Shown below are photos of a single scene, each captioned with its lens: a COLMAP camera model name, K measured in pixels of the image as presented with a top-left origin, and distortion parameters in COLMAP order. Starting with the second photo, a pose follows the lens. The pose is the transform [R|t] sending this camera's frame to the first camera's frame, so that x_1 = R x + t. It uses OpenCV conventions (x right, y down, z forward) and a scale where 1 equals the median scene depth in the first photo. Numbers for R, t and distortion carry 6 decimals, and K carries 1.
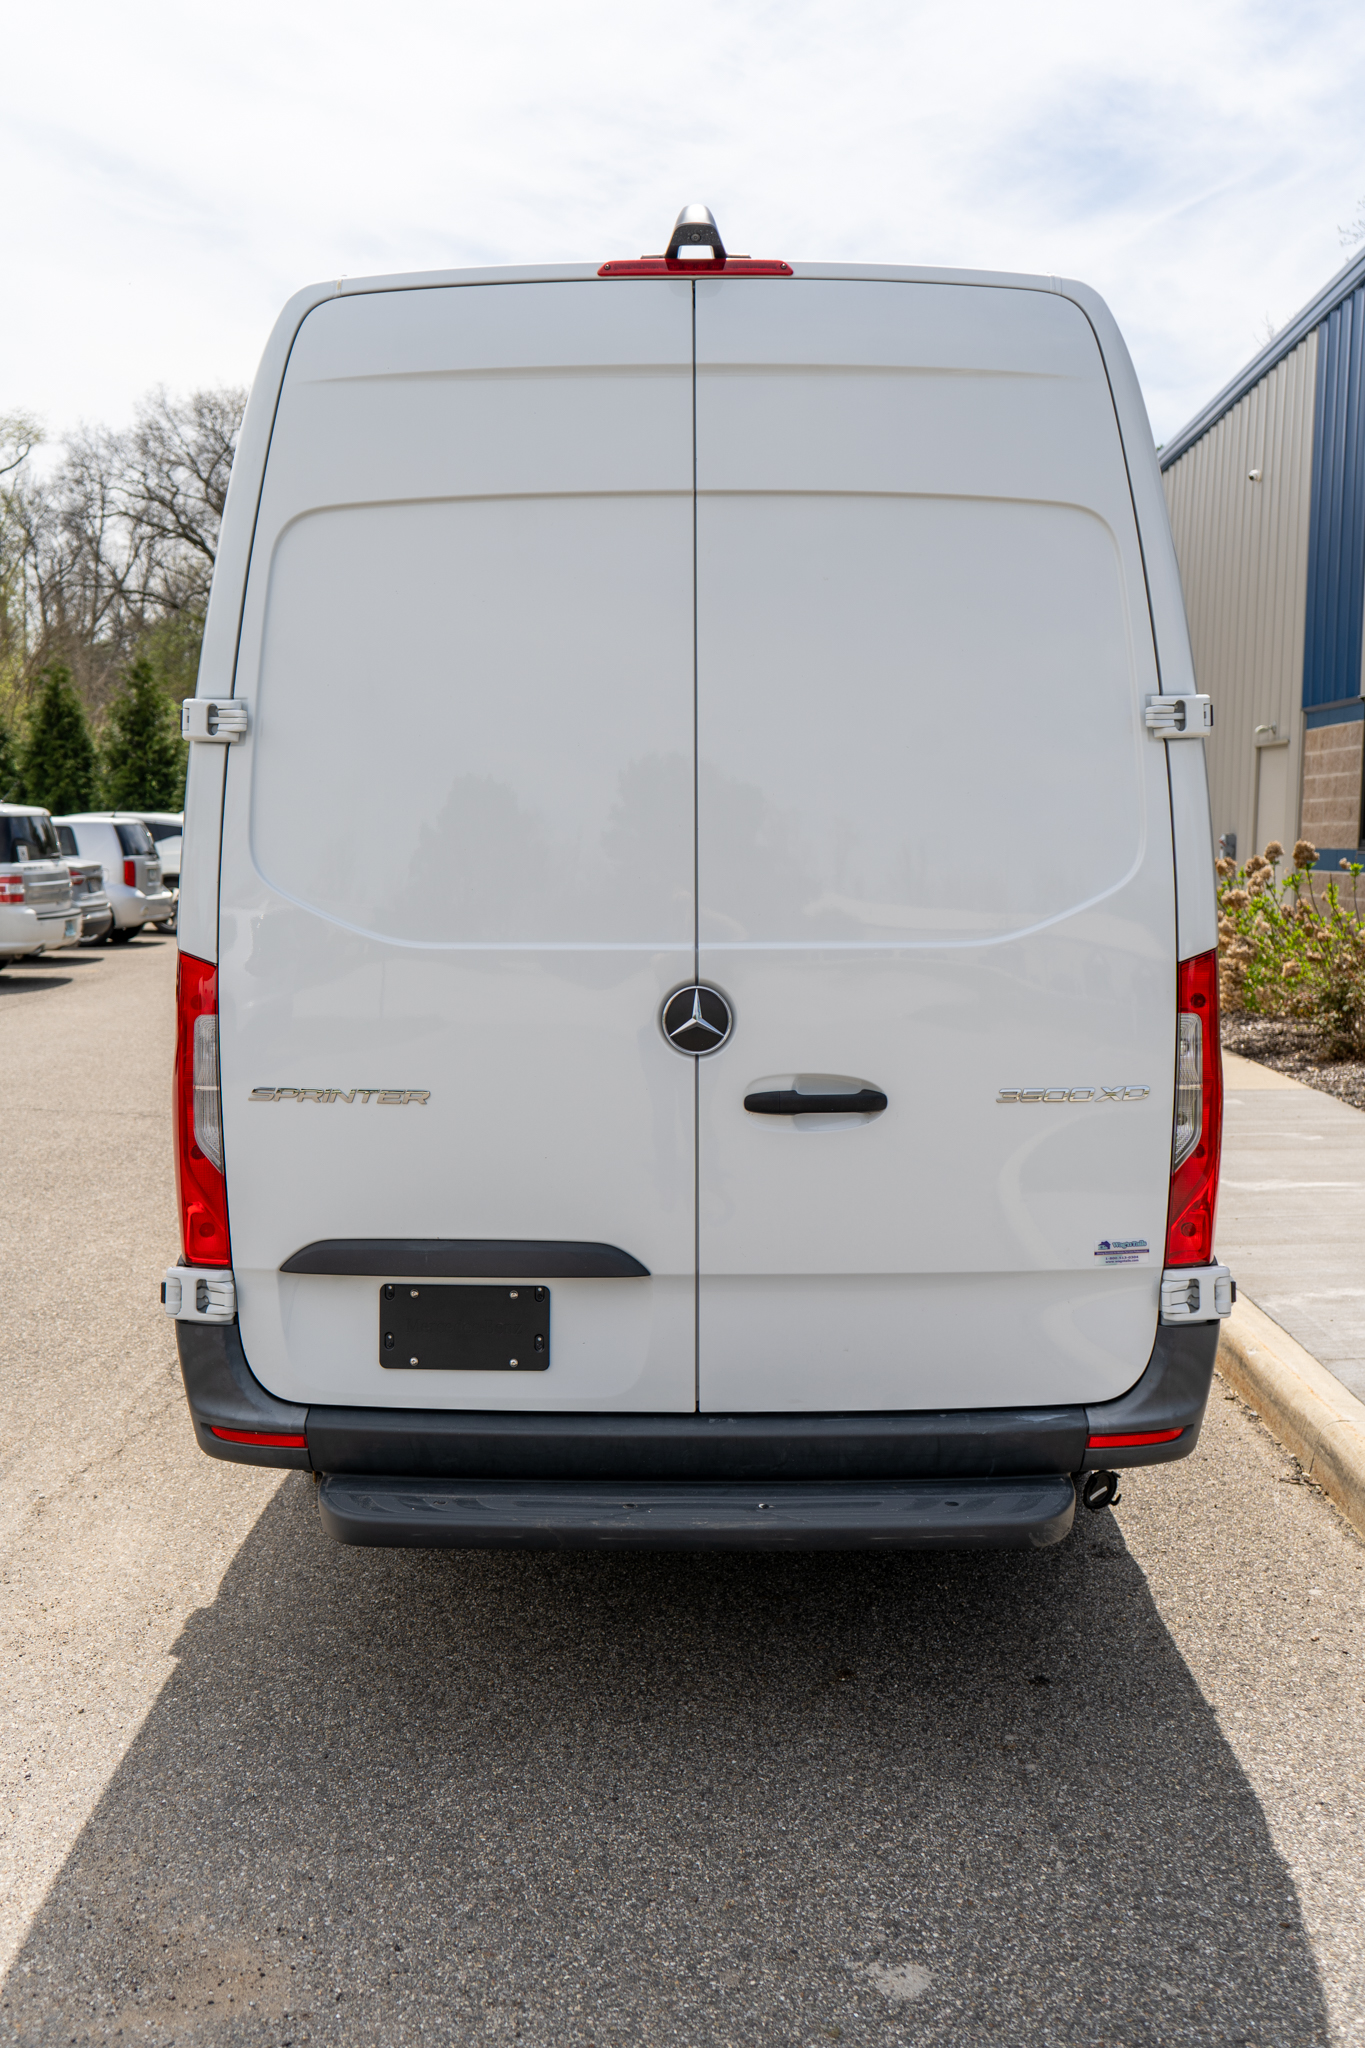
lens RADIAL K [[1891.4, 0, 638.8], [0, 1891.4, 936.5], [0, 0, 1]] dist [0.010932, 0.004708]
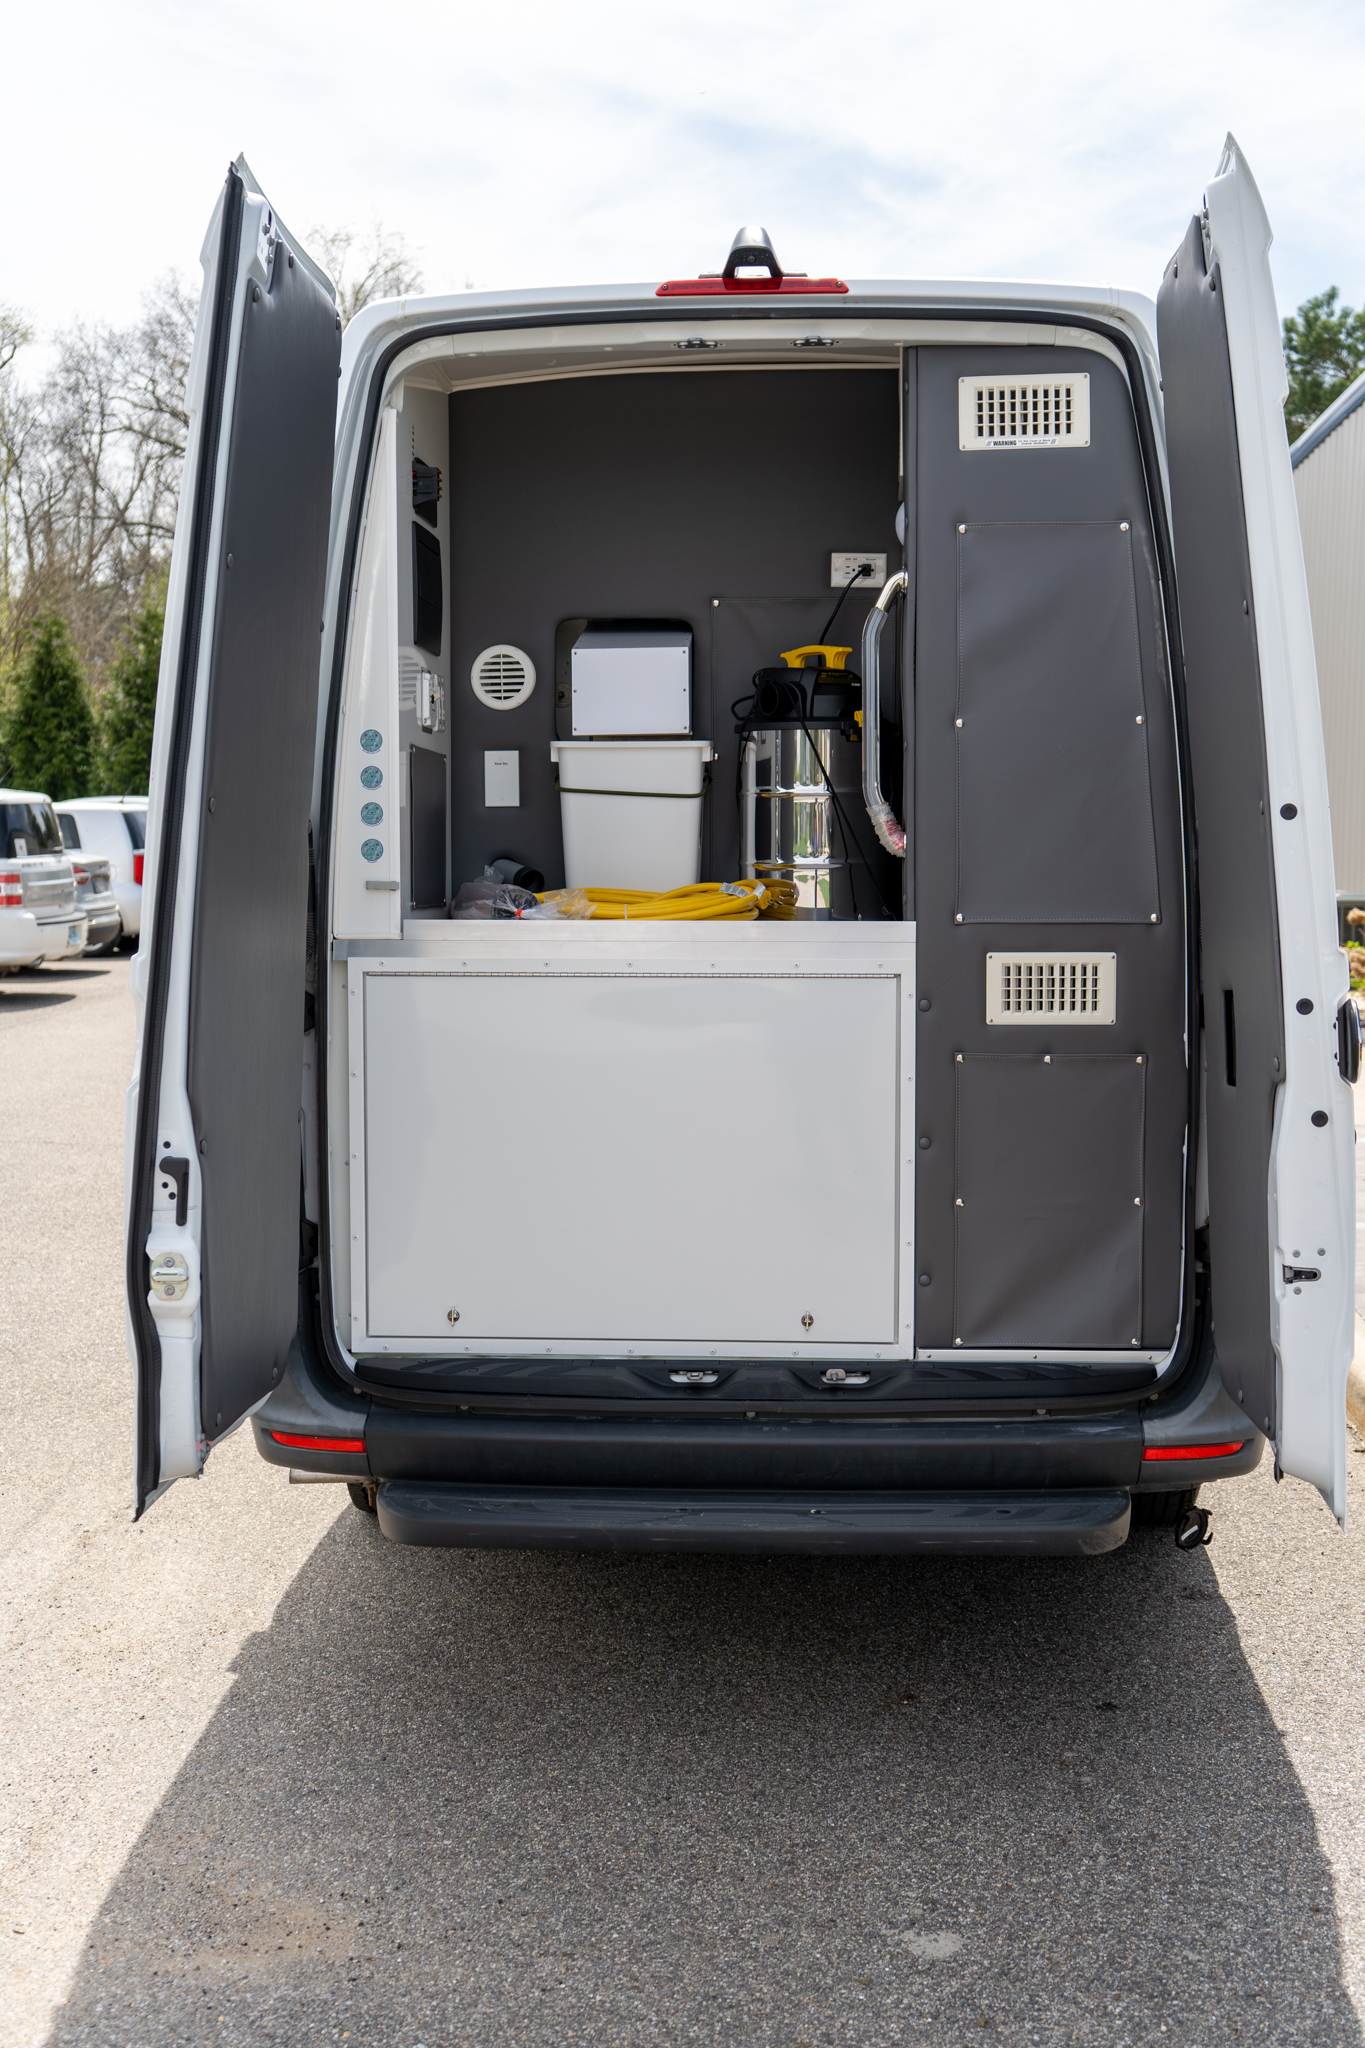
lens RADIAL K [[2488.1, 0, 683.2], [0, 2488.1, 825.9], [0, 0, 1]] dist [-0.025810, -0.042606]
pose [[0.999346, -0.001709, -0.036110, 0.040698], [0.000000, 0.998881, -0.047298, -0.001913], [0.036150, 0.047267, 0.998228, -0.318188]]
